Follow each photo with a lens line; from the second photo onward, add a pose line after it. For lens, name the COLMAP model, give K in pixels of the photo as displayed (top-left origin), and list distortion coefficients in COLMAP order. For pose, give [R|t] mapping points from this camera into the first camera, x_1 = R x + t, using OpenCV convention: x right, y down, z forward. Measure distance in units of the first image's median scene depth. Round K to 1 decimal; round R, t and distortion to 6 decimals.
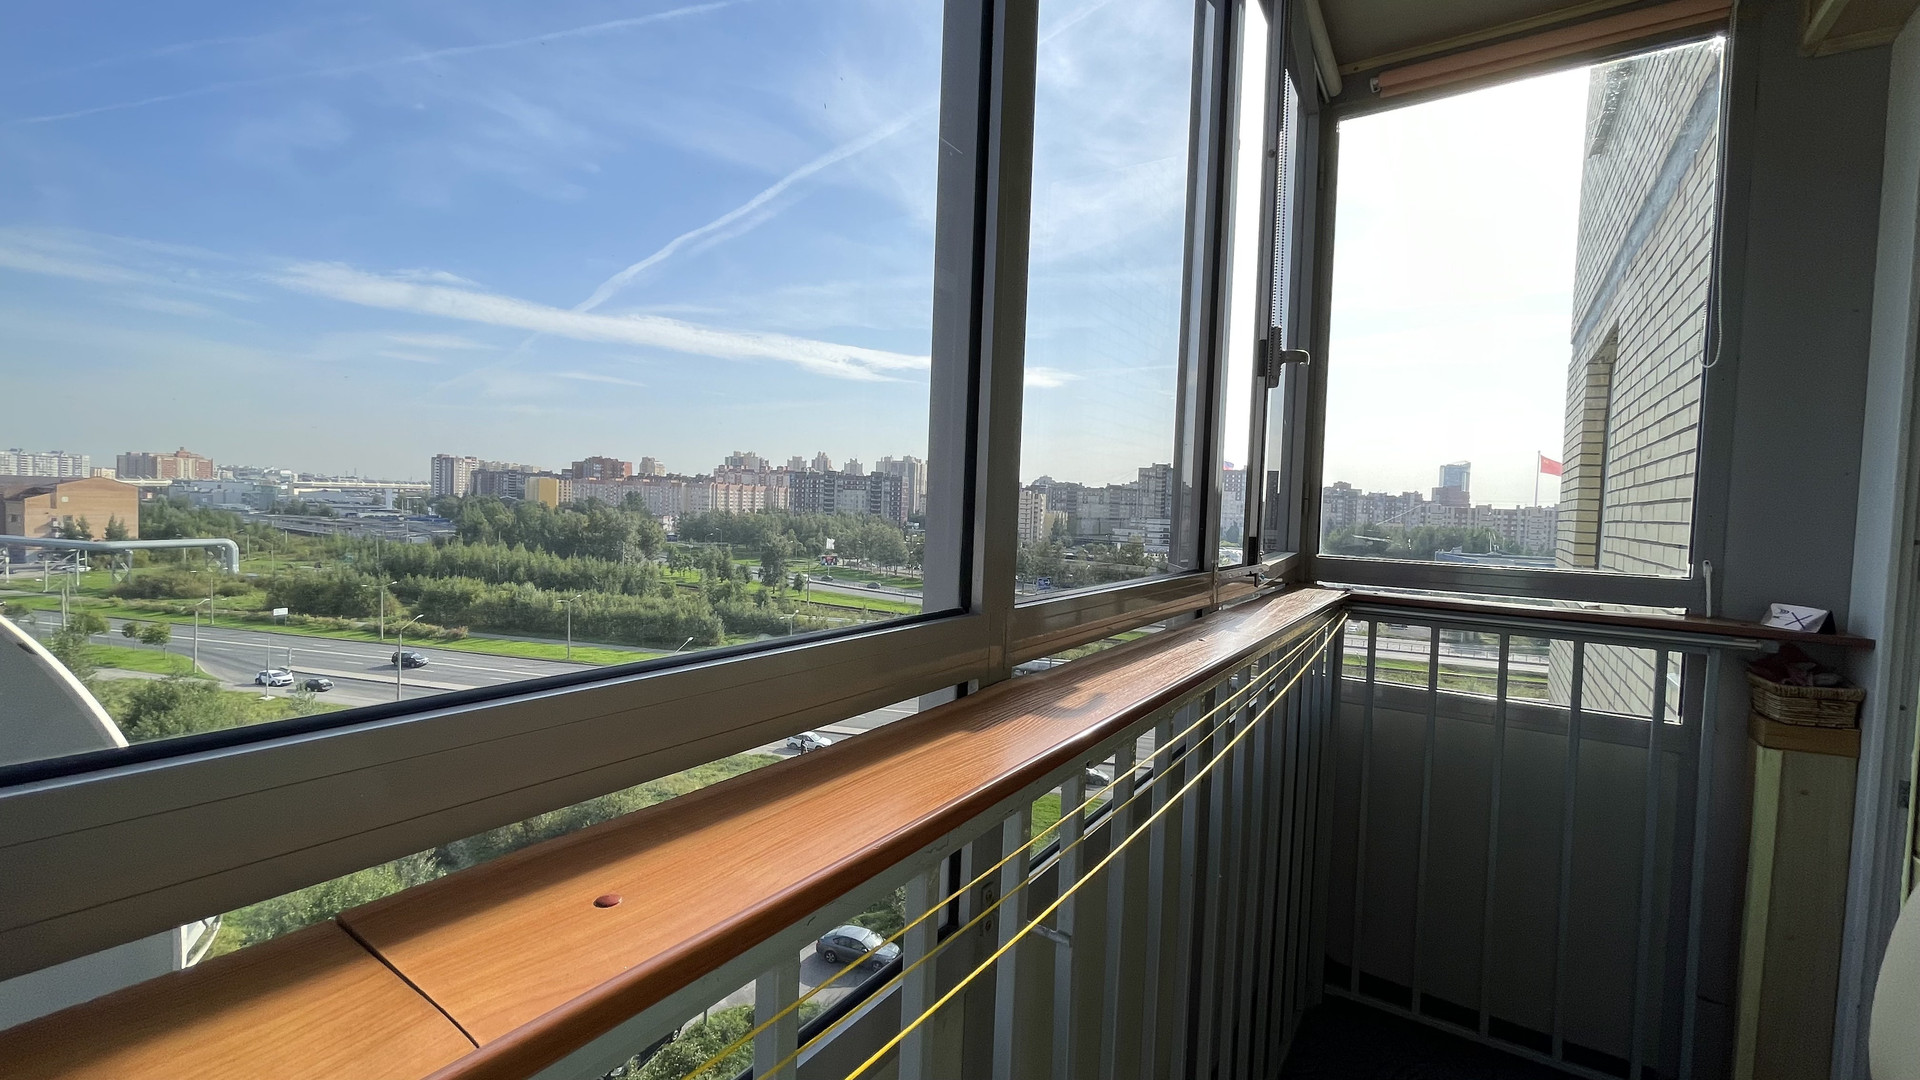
lens RADIAL K [[773.1, 0, 971.8], [0, 773.1, 522.1], [0, 0, 1]] dist [-0.000470, -0.000017]
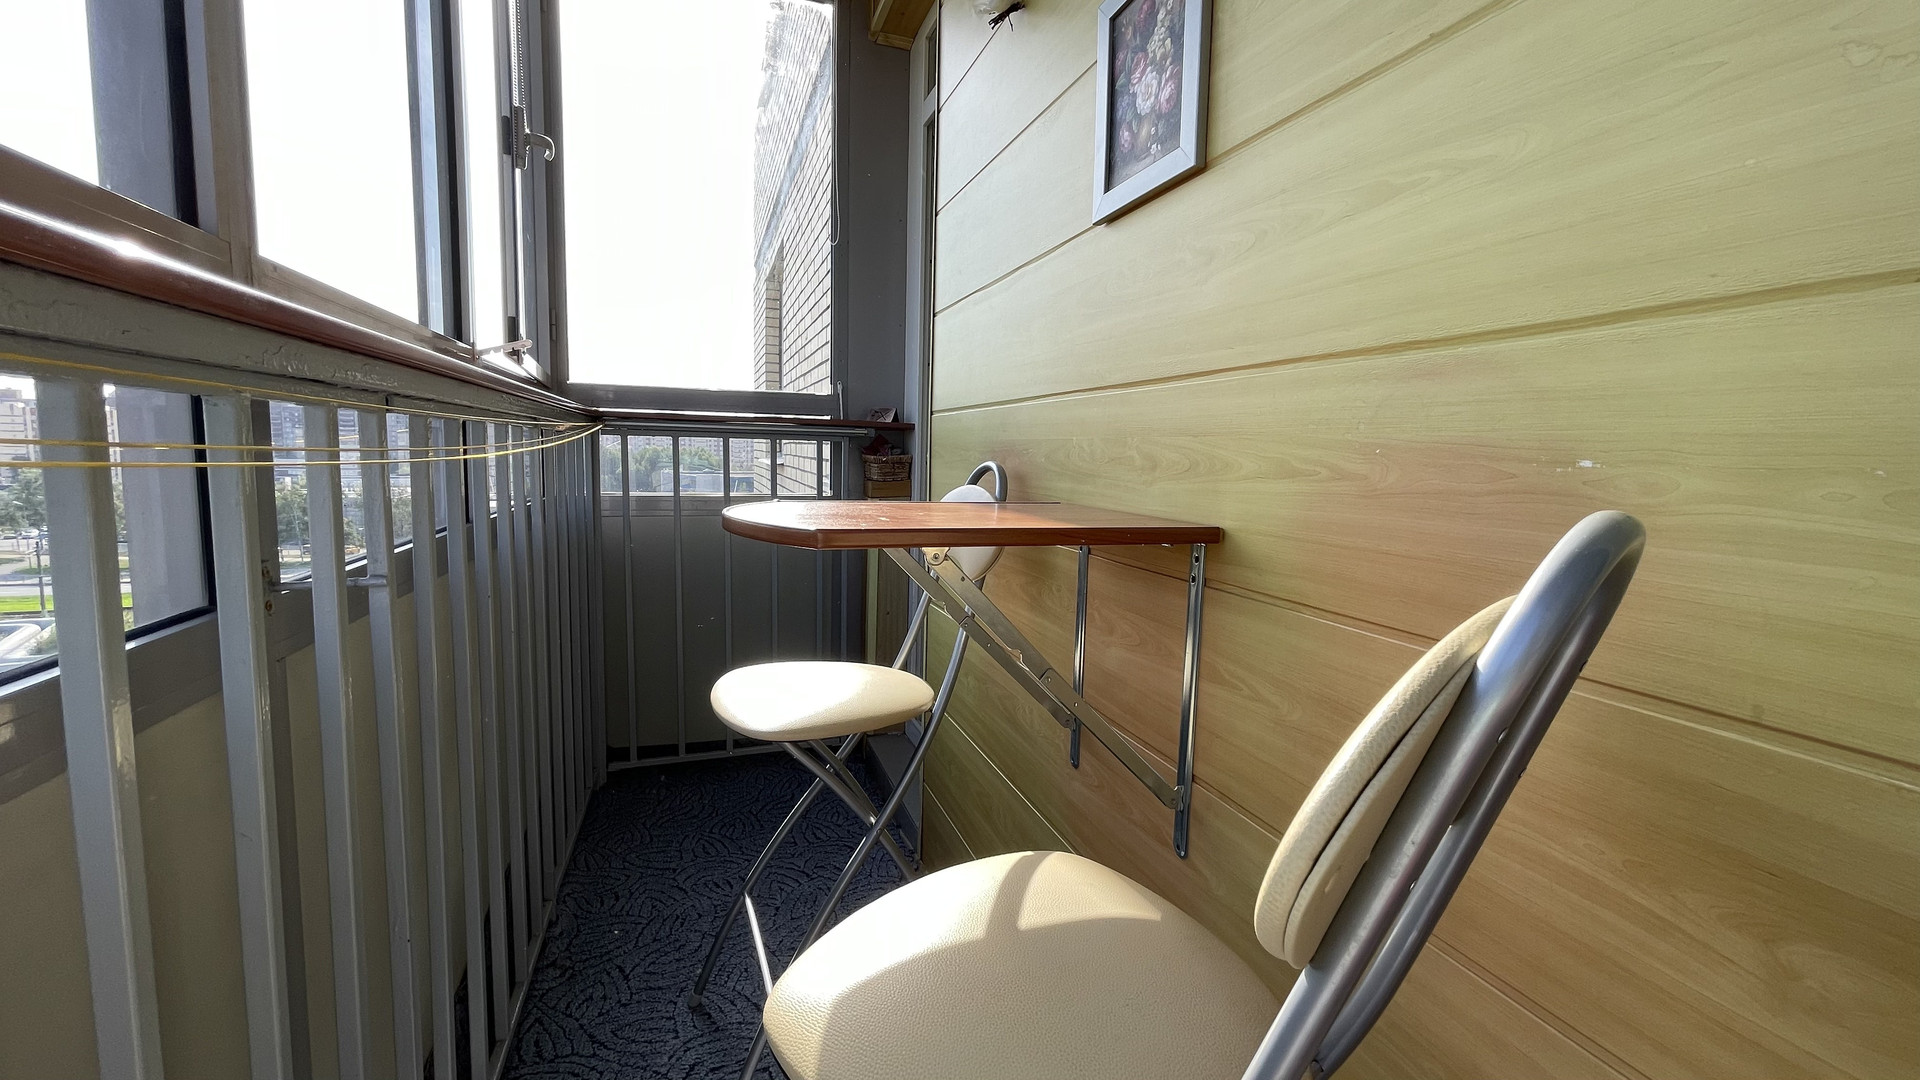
lens RADIAL K [[773.1, 0, 967.1], [0, 773.1, 536.8], [0, 0, 1]] dist [-0.000470, -0.000017]
pose [[0.606887, -0.100499, 0.788409, -0.104773], [0.029927, 0.994159, 0.103690, 0.213040], [-0.794225, -0.039333, 0.606350, -0.112314]]
